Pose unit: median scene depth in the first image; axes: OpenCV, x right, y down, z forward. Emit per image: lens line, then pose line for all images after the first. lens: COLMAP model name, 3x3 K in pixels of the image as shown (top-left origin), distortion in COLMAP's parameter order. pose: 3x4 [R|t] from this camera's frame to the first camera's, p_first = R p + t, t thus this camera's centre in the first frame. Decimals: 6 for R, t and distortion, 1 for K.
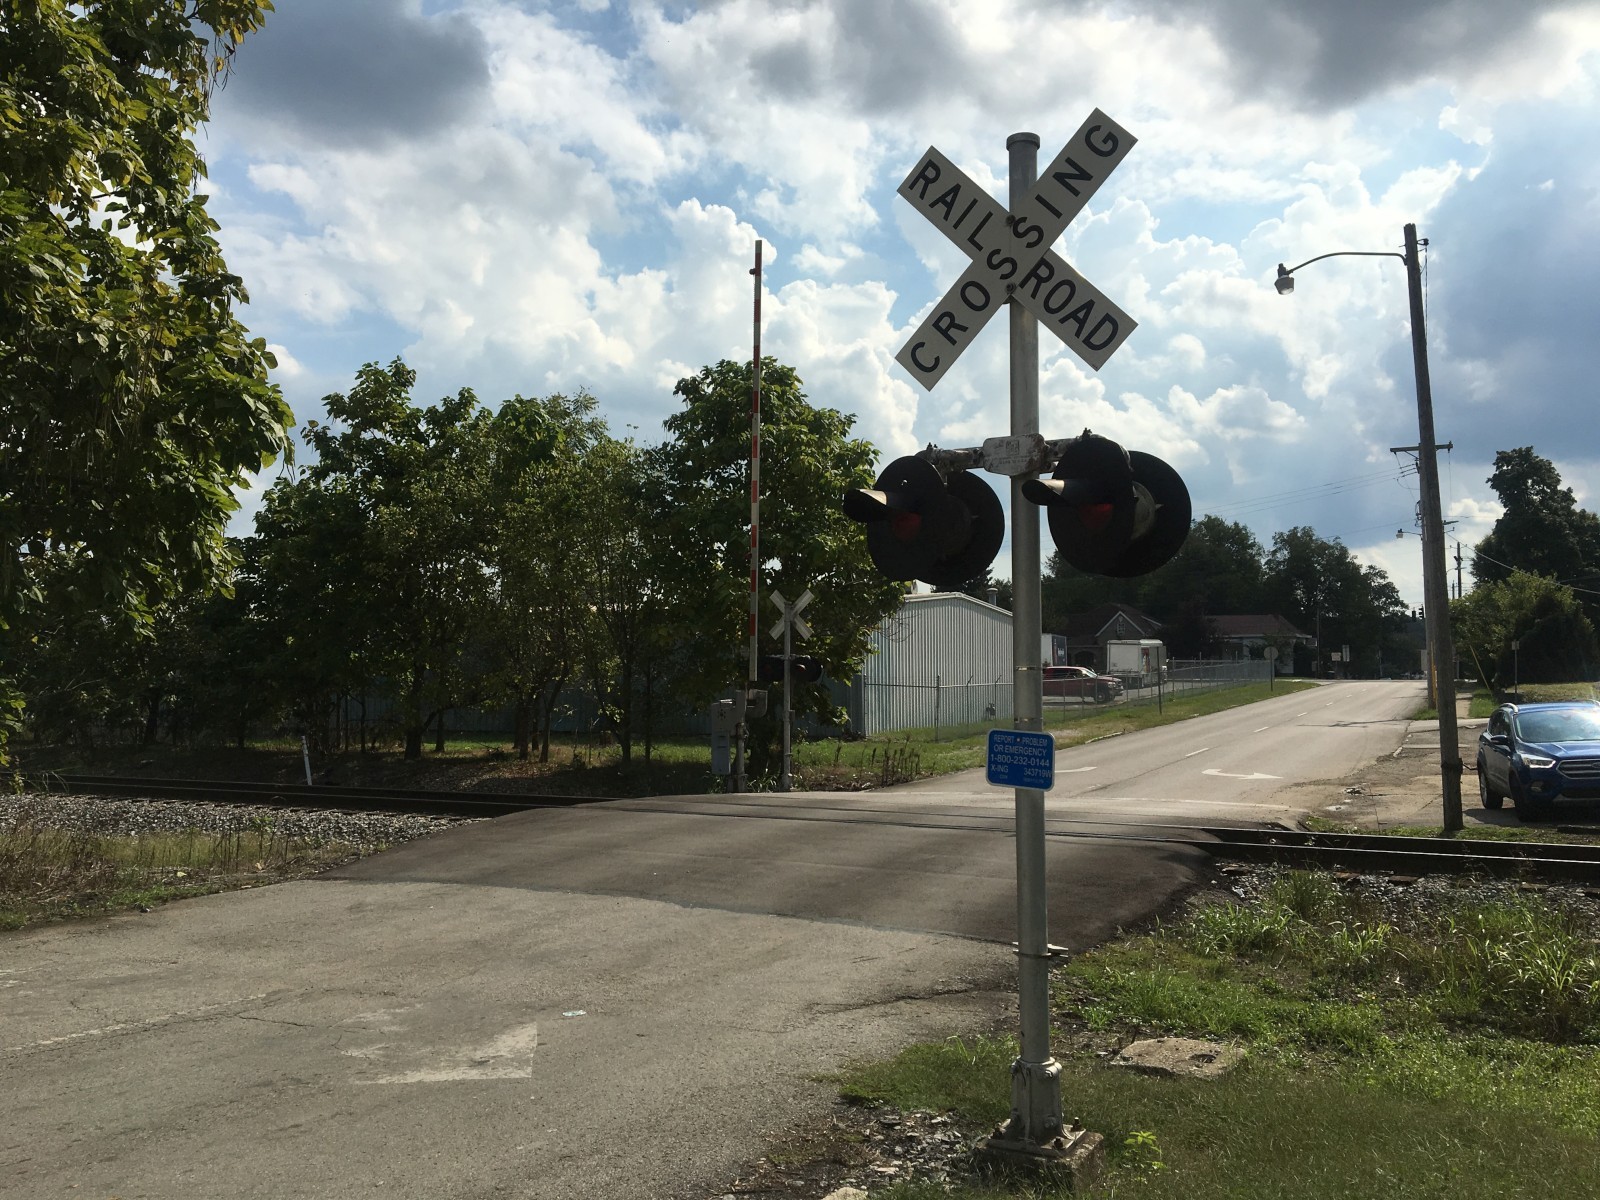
lens RADIAL K [[1373.5, 0, 795.1], [0, 1373.5, 579.7], [0, 0, 1]] dist [0.077967, -0.116088]
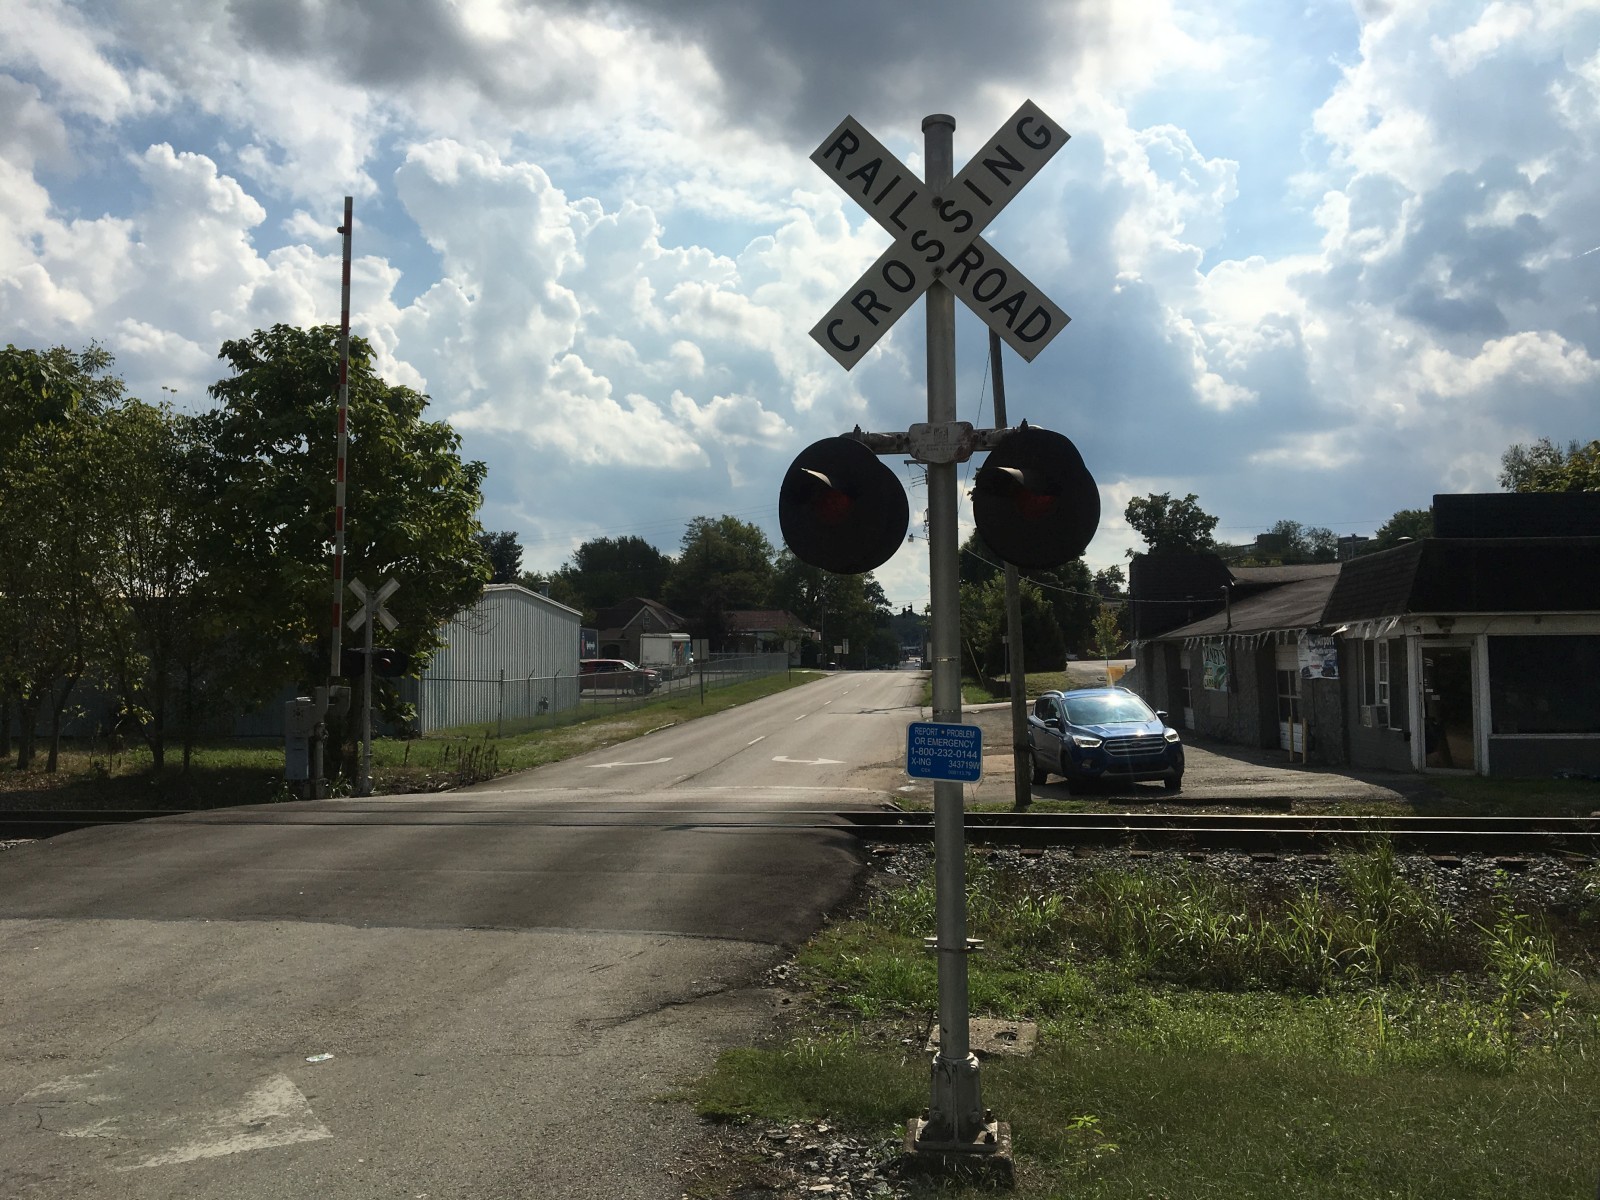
lens RADIAL K [[1367.0, 0, 800.9], [0, 1367.0, 584.5], [0, 0, 1]] dist [0.096229, -0.153018]
pose [[0.935212, 0.017590, 0.353652, -0.054362], [-0.020397, 0.999783, 0.004212, 0.001703], [-0.353501, -0.011153, 0.935368, 0.023441]]
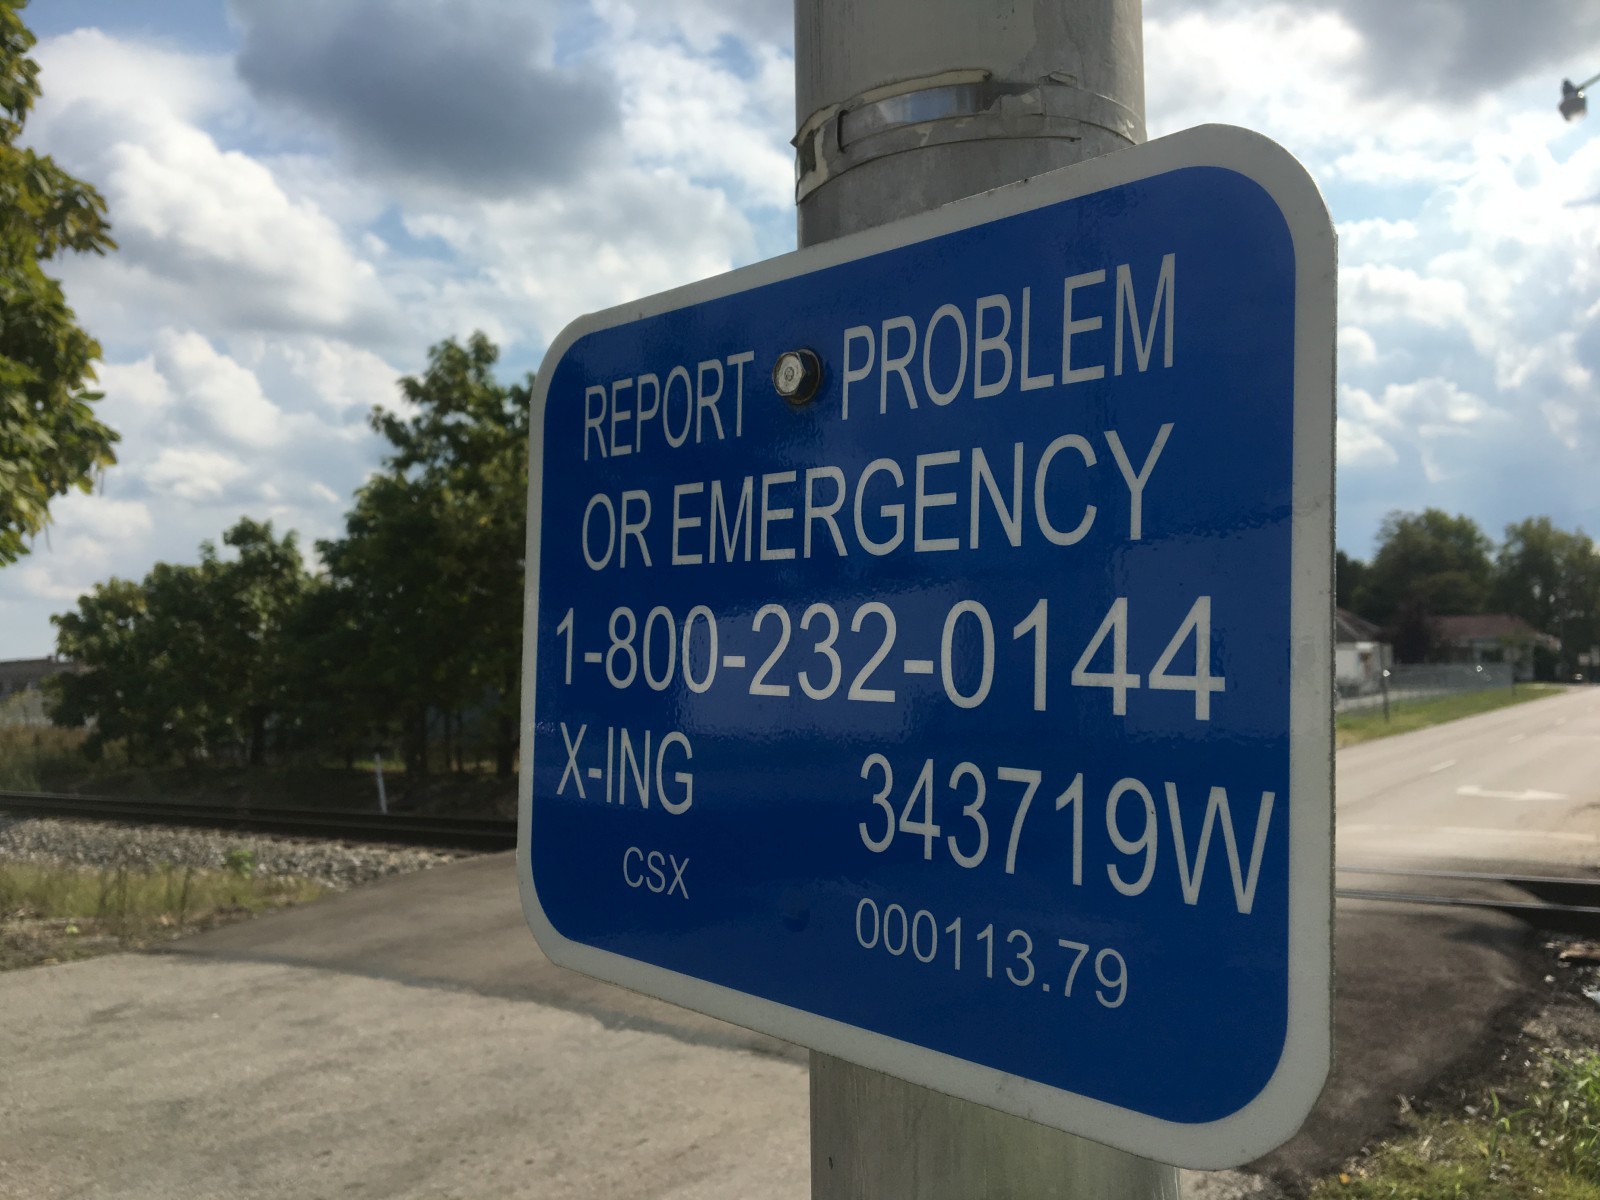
lens RADIAL K [[1367.5, 0, 755.9], [0, 1367.5, 601.0], [0, 0, 1]] dist [-0.020977, -0.011108]
pose [[0.986043, -0.026548, -0.164358, 0.033234], [0.026206, 0.999648, -0.004252, 0.024876], [0.164413, -0.000115, 0.986392, 0.179543]]
